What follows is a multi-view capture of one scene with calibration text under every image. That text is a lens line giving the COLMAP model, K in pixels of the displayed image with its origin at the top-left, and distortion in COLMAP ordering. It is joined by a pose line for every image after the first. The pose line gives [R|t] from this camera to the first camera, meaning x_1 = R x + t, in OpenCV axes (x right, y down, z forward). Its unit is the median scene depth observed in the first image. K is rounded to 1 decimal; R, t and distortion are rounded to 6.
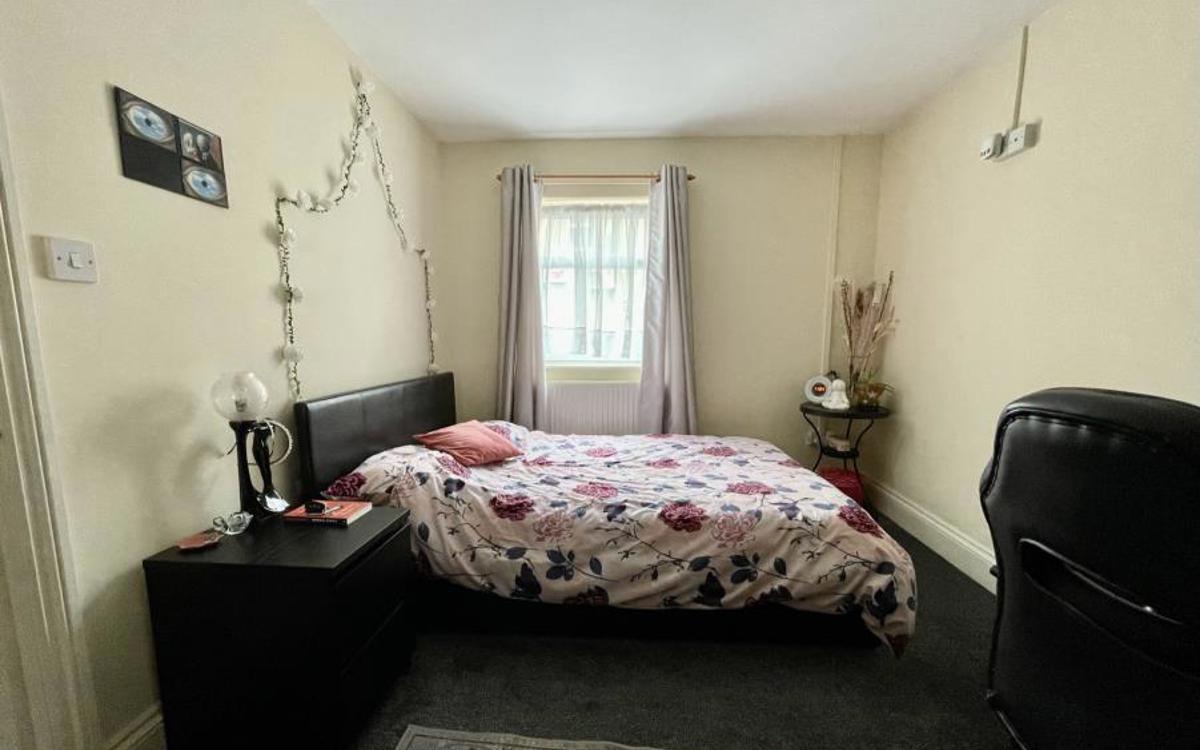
lens RADIAL K [[487.0, 0, 600.6], [0, 487.0, 398.1], [0, 0, 1]] dist [-0.000045, -0.000161]
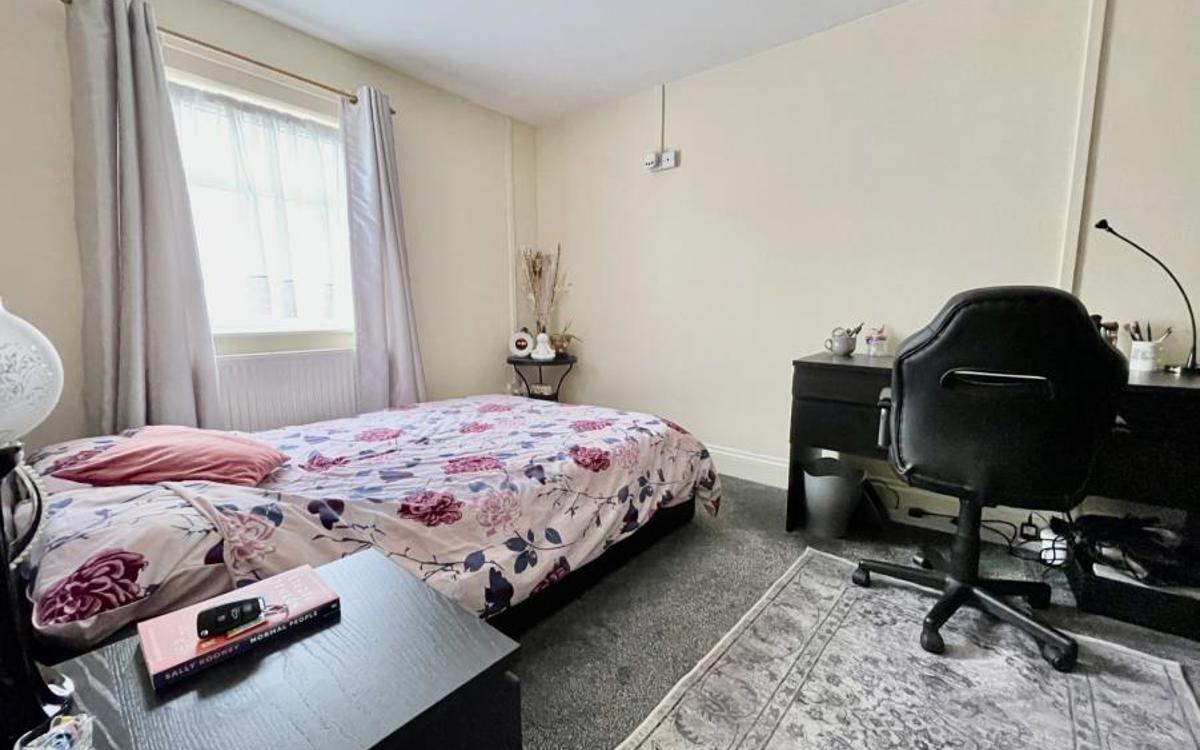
lens RADIAL K [[477.5, 0, 600.0], [0, 477.5, 375.0], [0, 0, 1]] dist [-0.014647, -0.000082]
pose [[0.583908, -0.109875, 0.804350, -0.564306], [0.111209, 0.992284, 0.054816, 0.021056], [-0.804167, 0.057444, 0.591621, 0.382026]]
